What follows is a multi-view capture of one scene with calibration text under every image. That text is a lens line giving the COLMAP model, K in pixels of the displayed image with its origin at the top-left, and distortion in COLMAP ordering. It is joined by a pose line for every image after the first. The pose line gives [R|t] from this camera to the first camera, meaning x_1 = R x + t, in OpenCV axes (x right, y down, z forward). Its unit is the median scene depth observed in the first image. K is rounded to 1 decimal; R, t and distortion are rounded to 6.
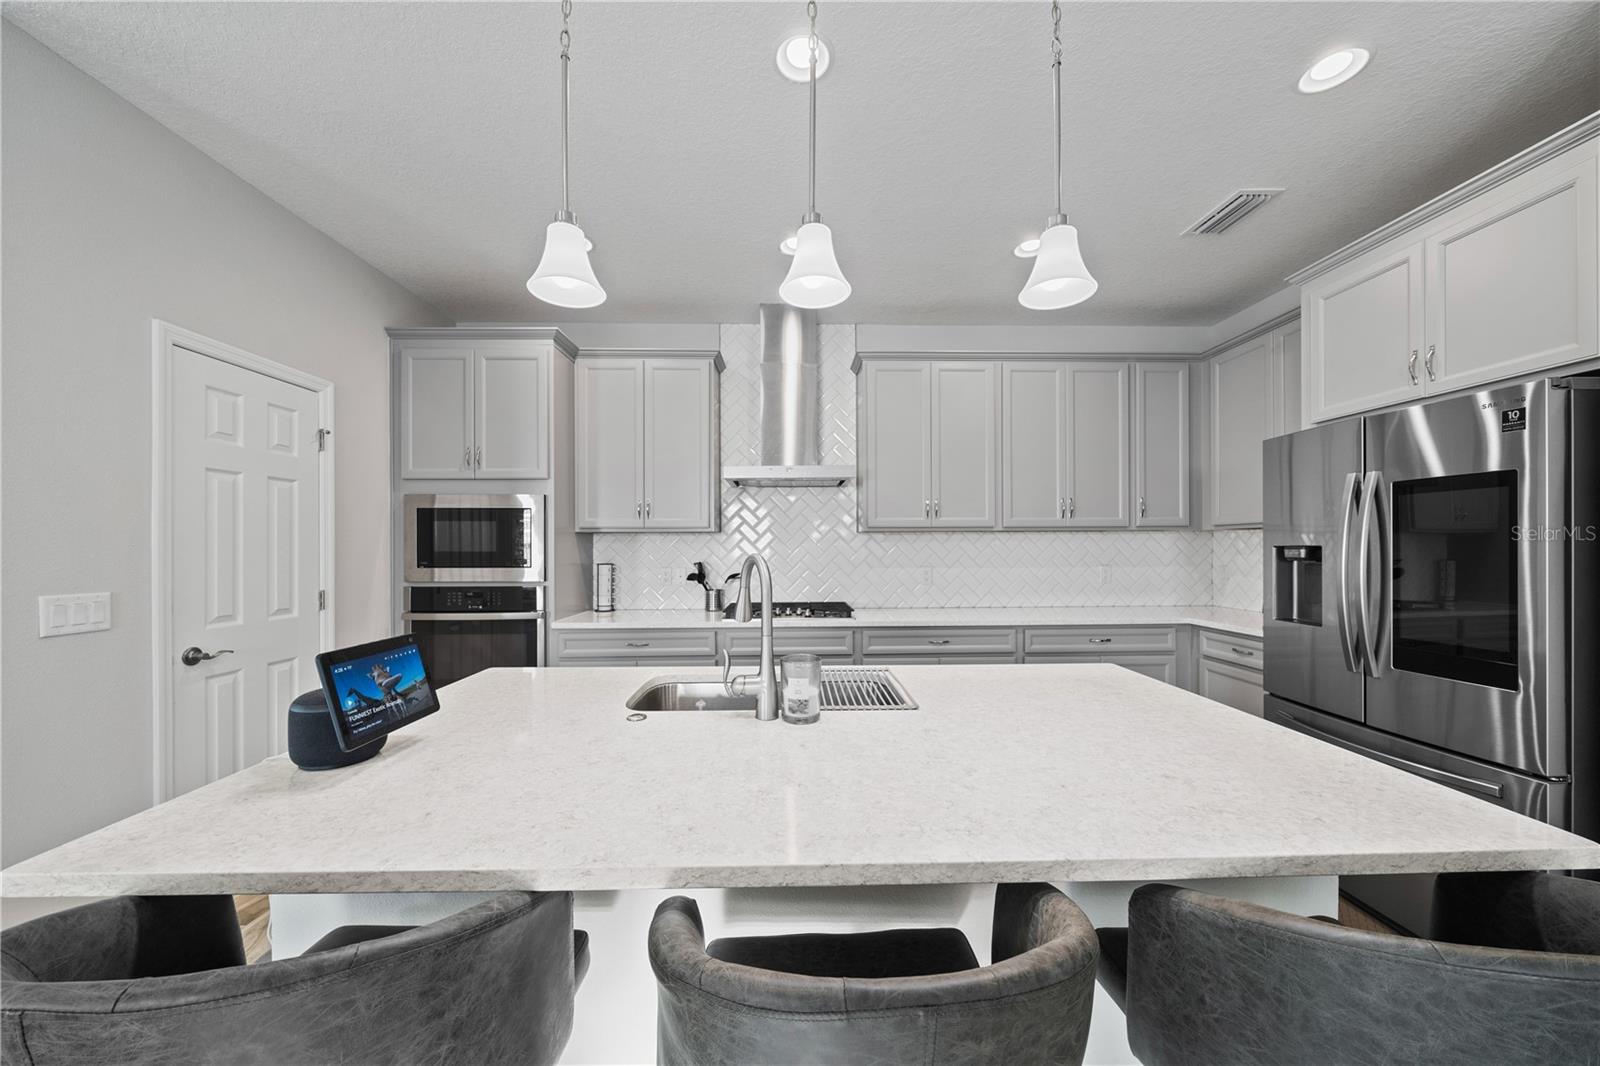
lens RADIAL K [[553.0, 0, 801.7], [0, 553.0, 547.9], [0, 0, 1]] dist [-0.003064, 0.000412]
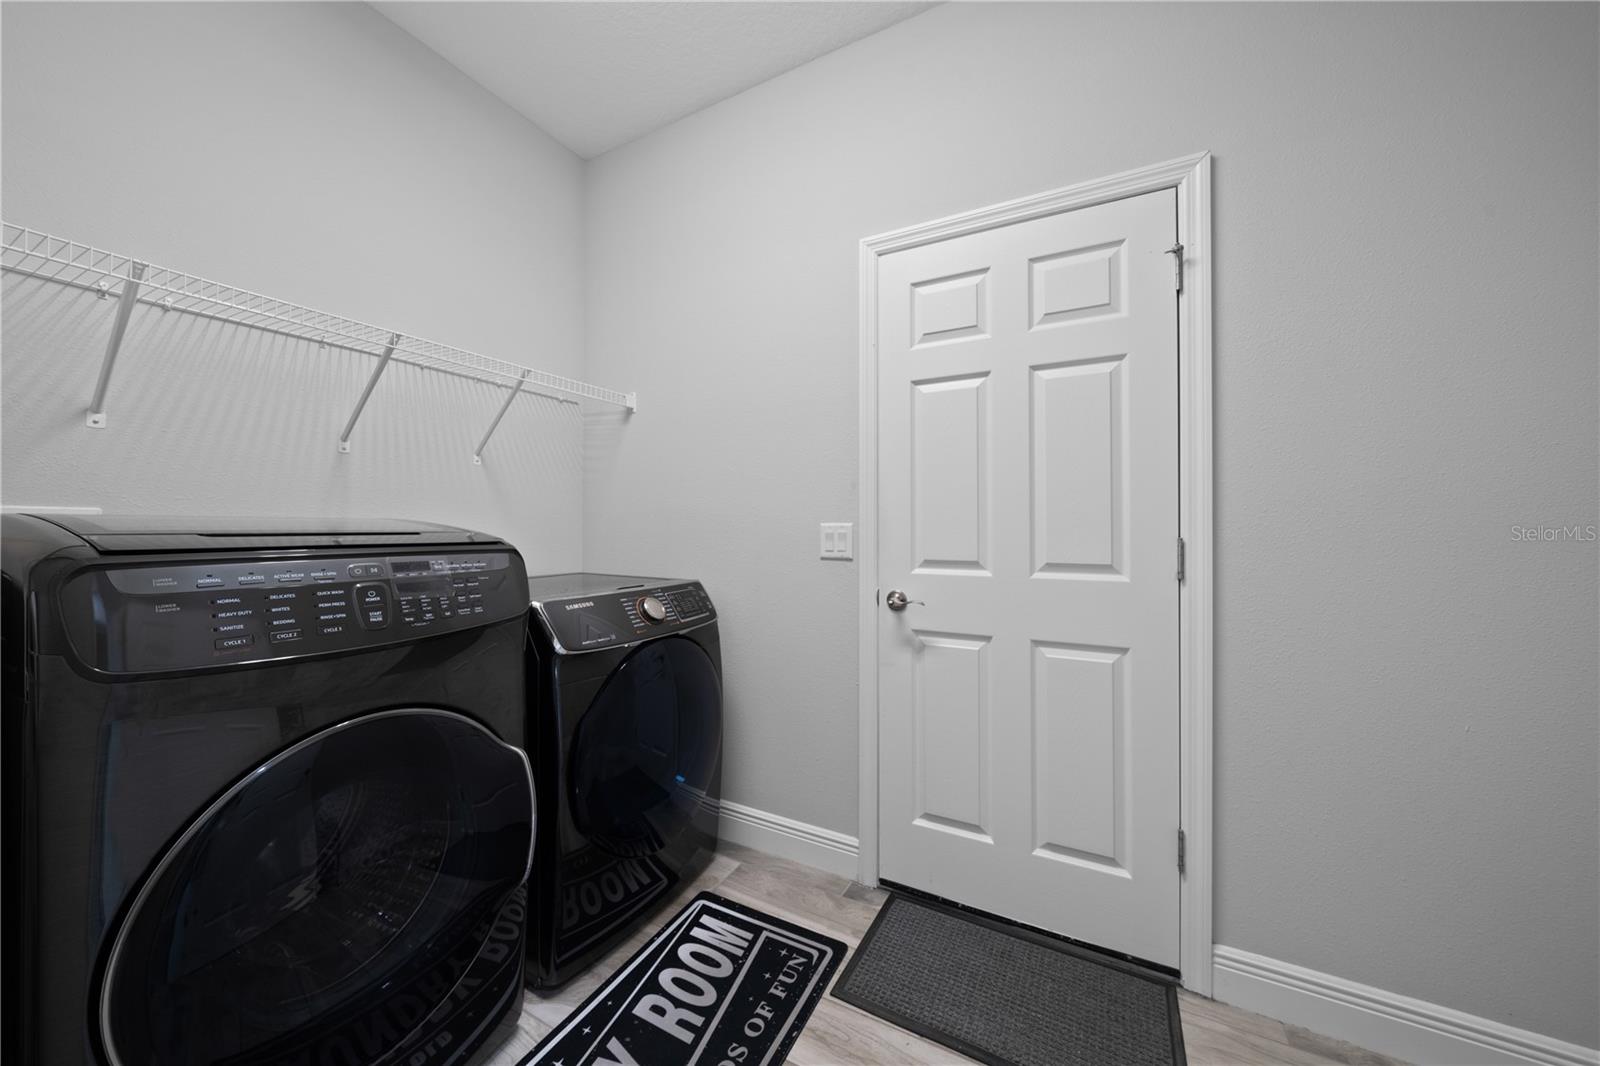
lens RADIAL K [[553.0, 0, 808.4], [0, 553.0, 531.2], [0, 0, 1]] dist [-0.003064, 0.000412]
pose [[-0.489346, 0.004611, -0.872078, -0.170829], [0.011583, 0.999932, -0.001212, 0.053637], [0.872013, -0.010694, -0.489366, 0.805510]]
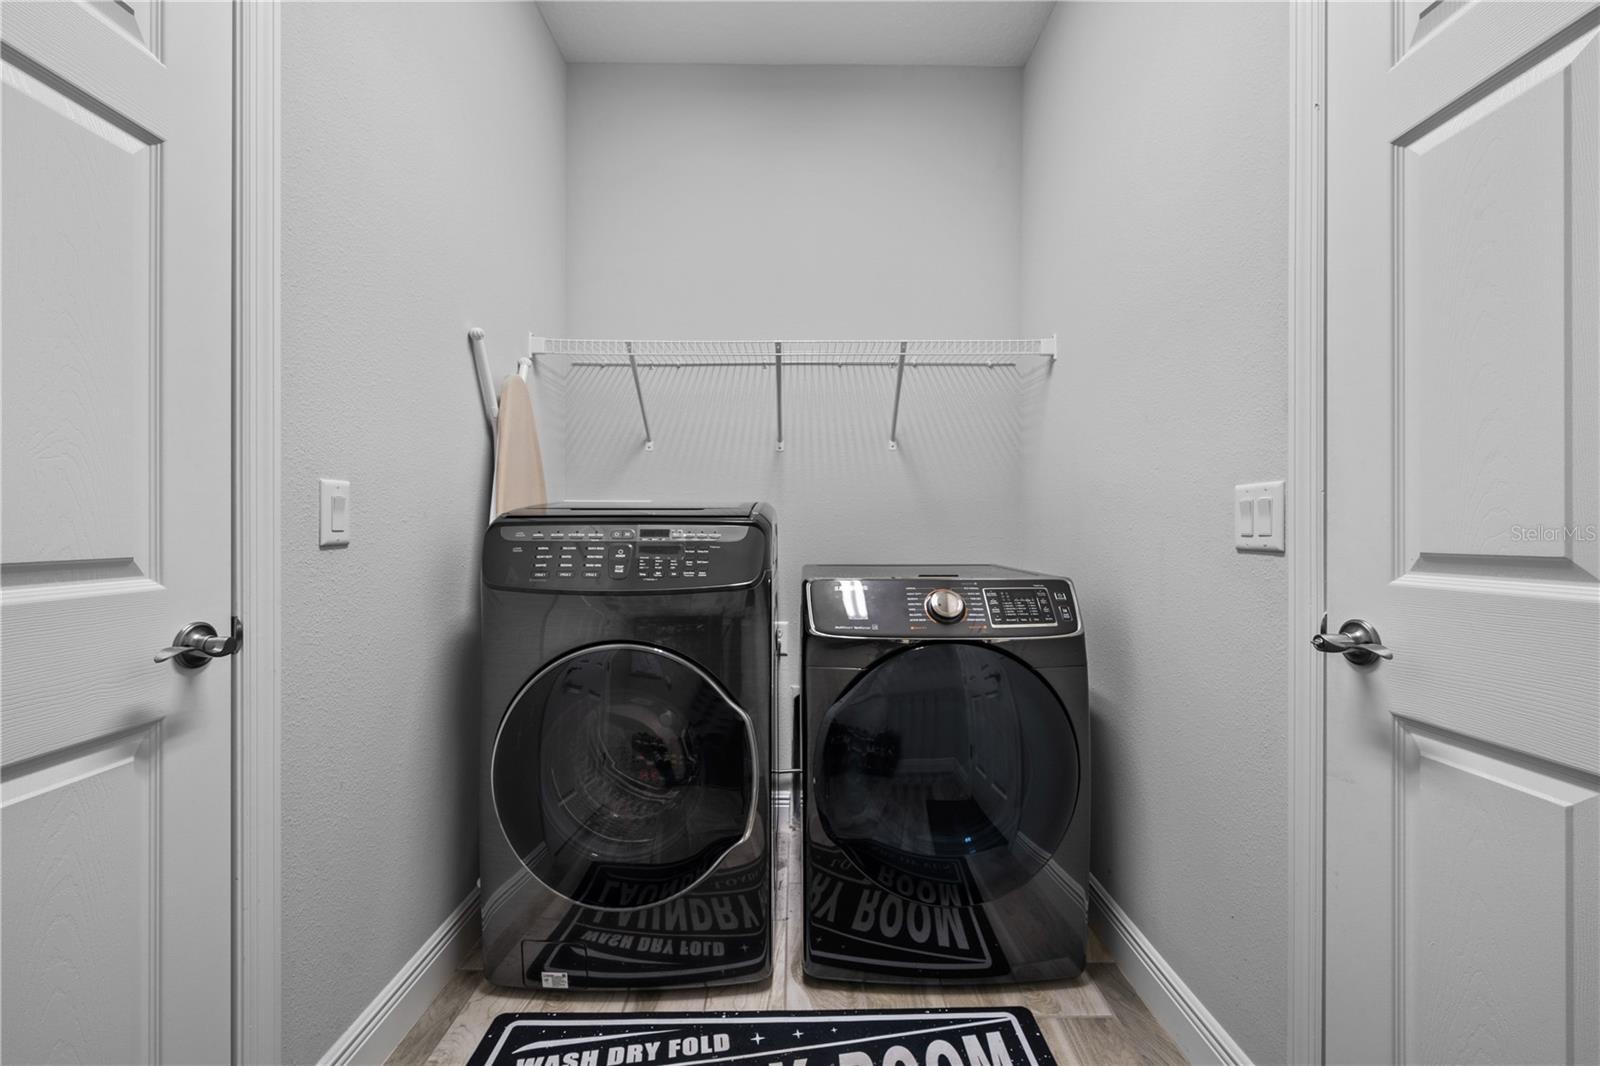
lens RADIAL K [[646.3, 0, 807.8], [0, 646.3, 535.0], [0, 0, 1]] dist [0.003665, -0.000104]
pose [[-0.999871, 0.003014, 0.015755, -0.452838], [0.002883, 0.999961, -0.008340, 0.076463], [-0.015779, -0.008294, -0.999841, 0.909926]]
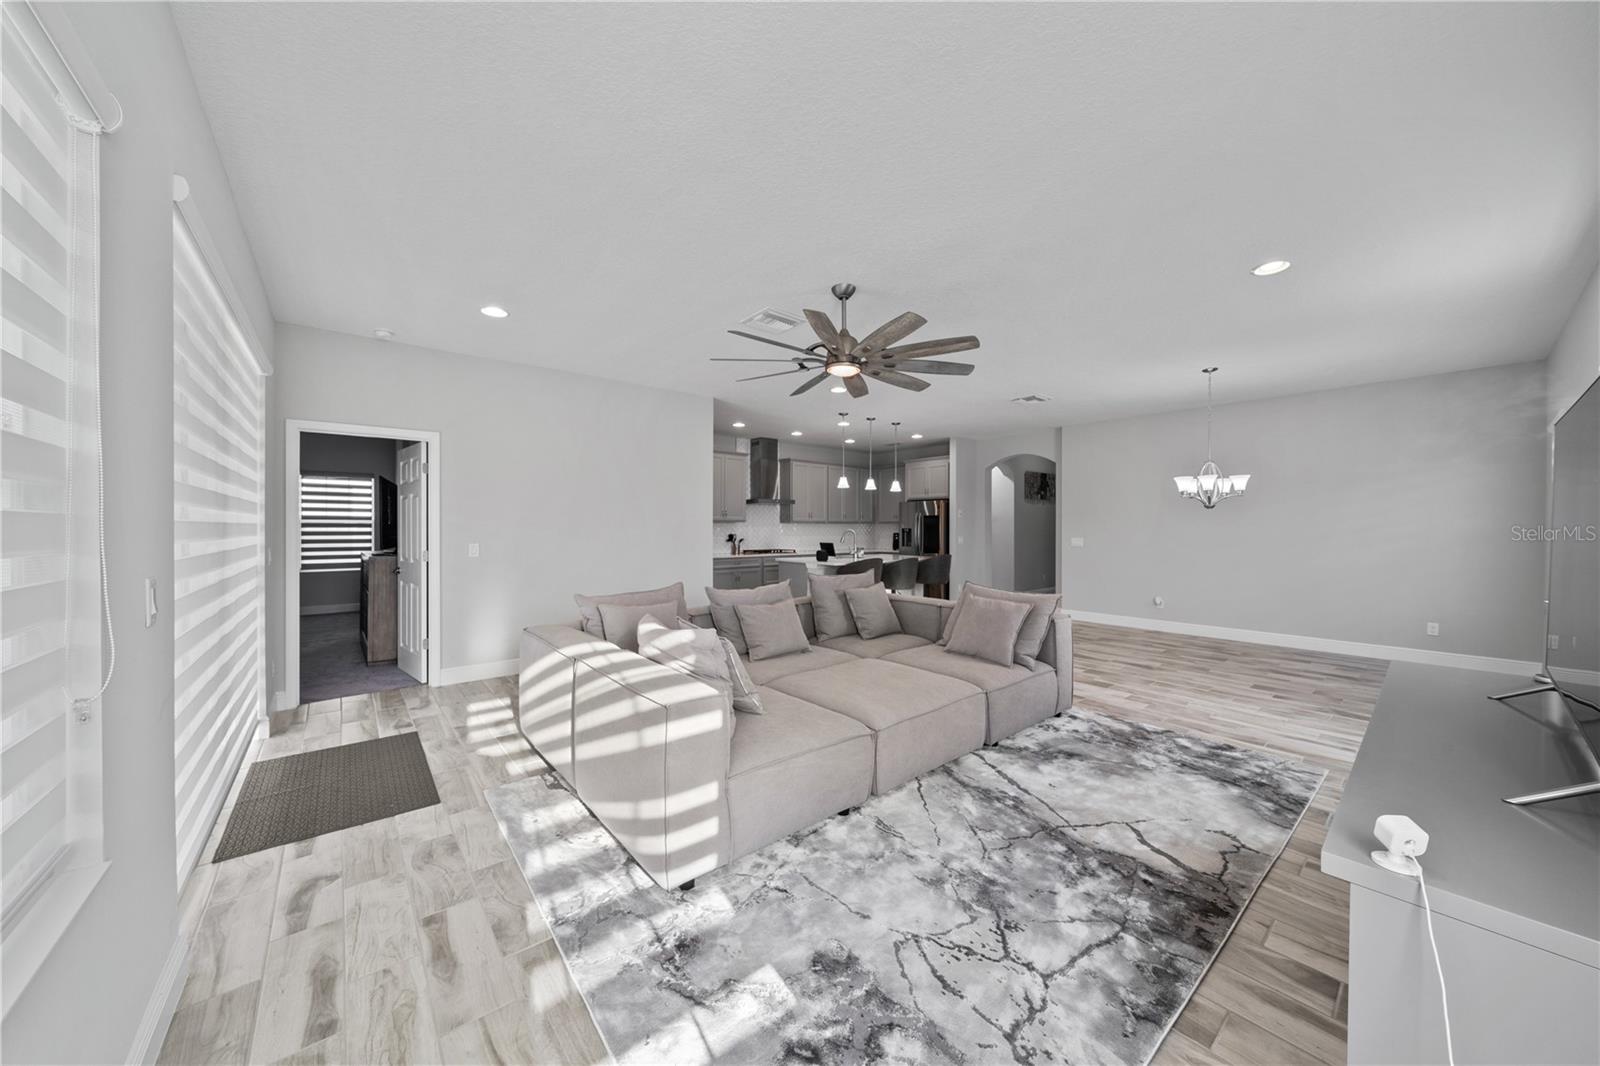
lens RADIAL K [[553.0, 0, 799.1], [0, 553.0, 533.7], [0, 0, 1]] dist [-0.003064, 0.000412]
pose [[0.782652, -0.005063, 0.622439, -1.760000], [0.000754, 0.999974, 0.007186, 0.005190], [-0.622459, -0.005155, 0.782635, -1.338294]]
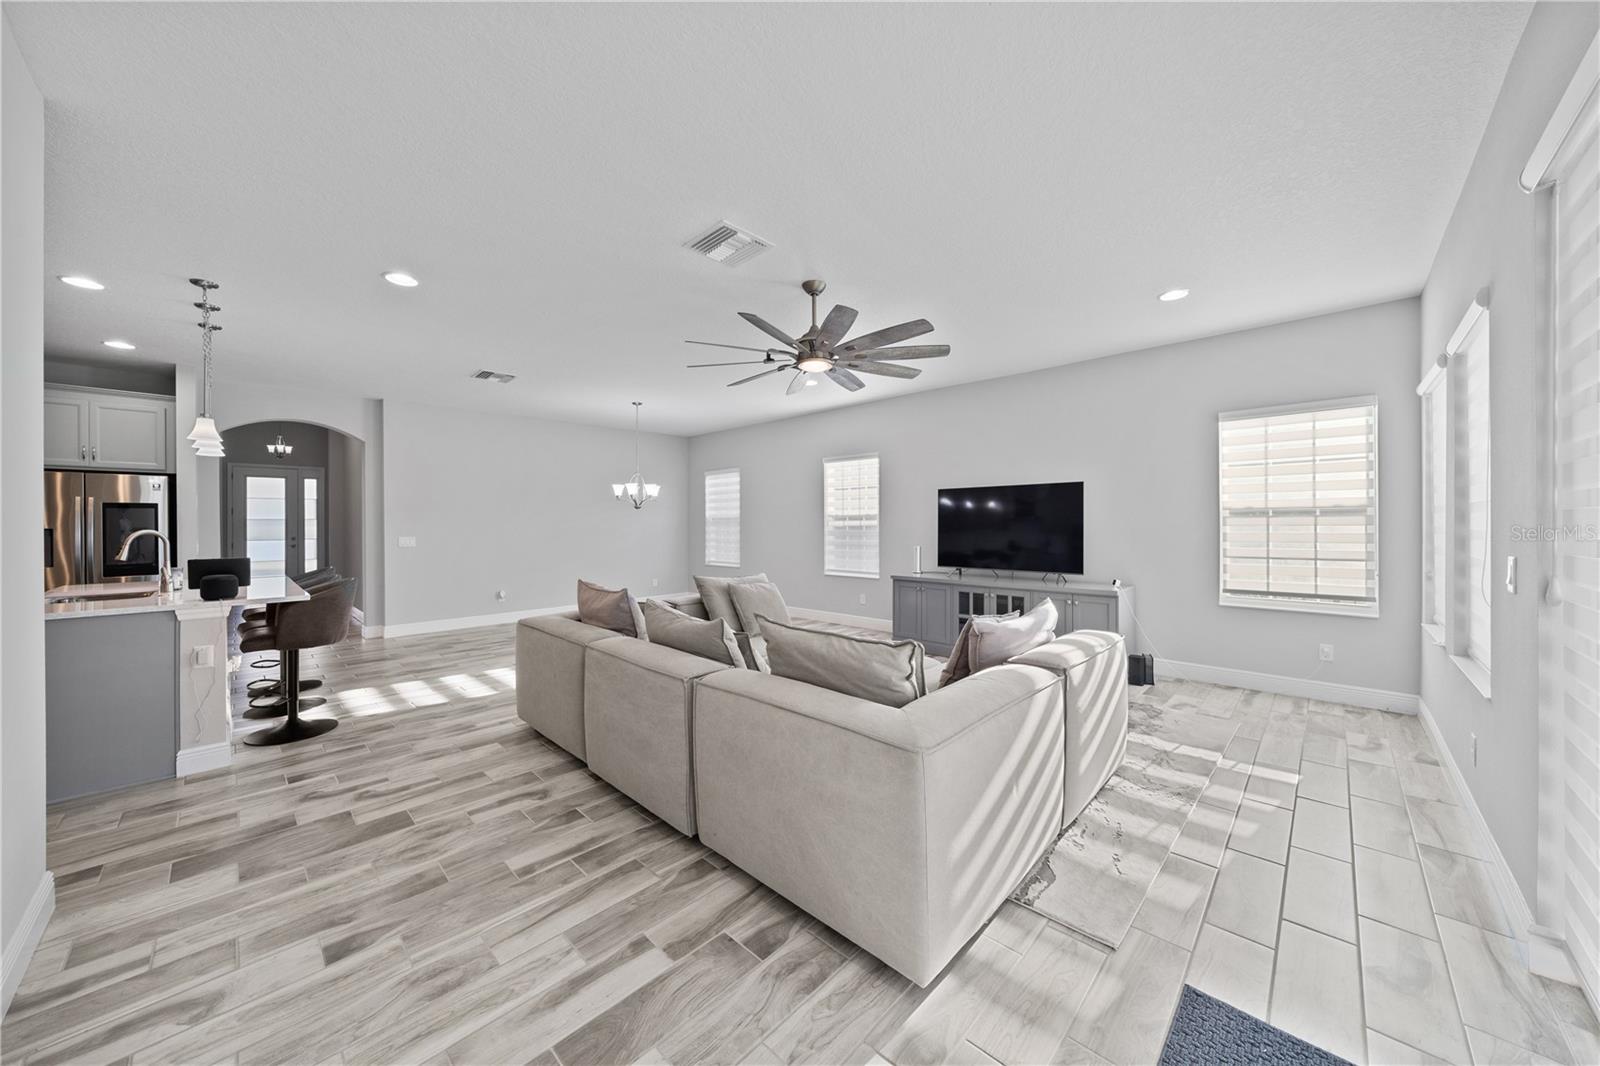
lens RADIAL K [[553.0, 0, 799.9], [0, 553.0, 528.2], [0, 0, 1]] dist [-0.003064, 0.000412]
pose [[-0.702205, 0.001566, 0.711973, -1.767686], [0.010669, 0.999908, 0.008323, 0.006901], [-0.711895, 0.013440, -0.702158, 0.314412]]
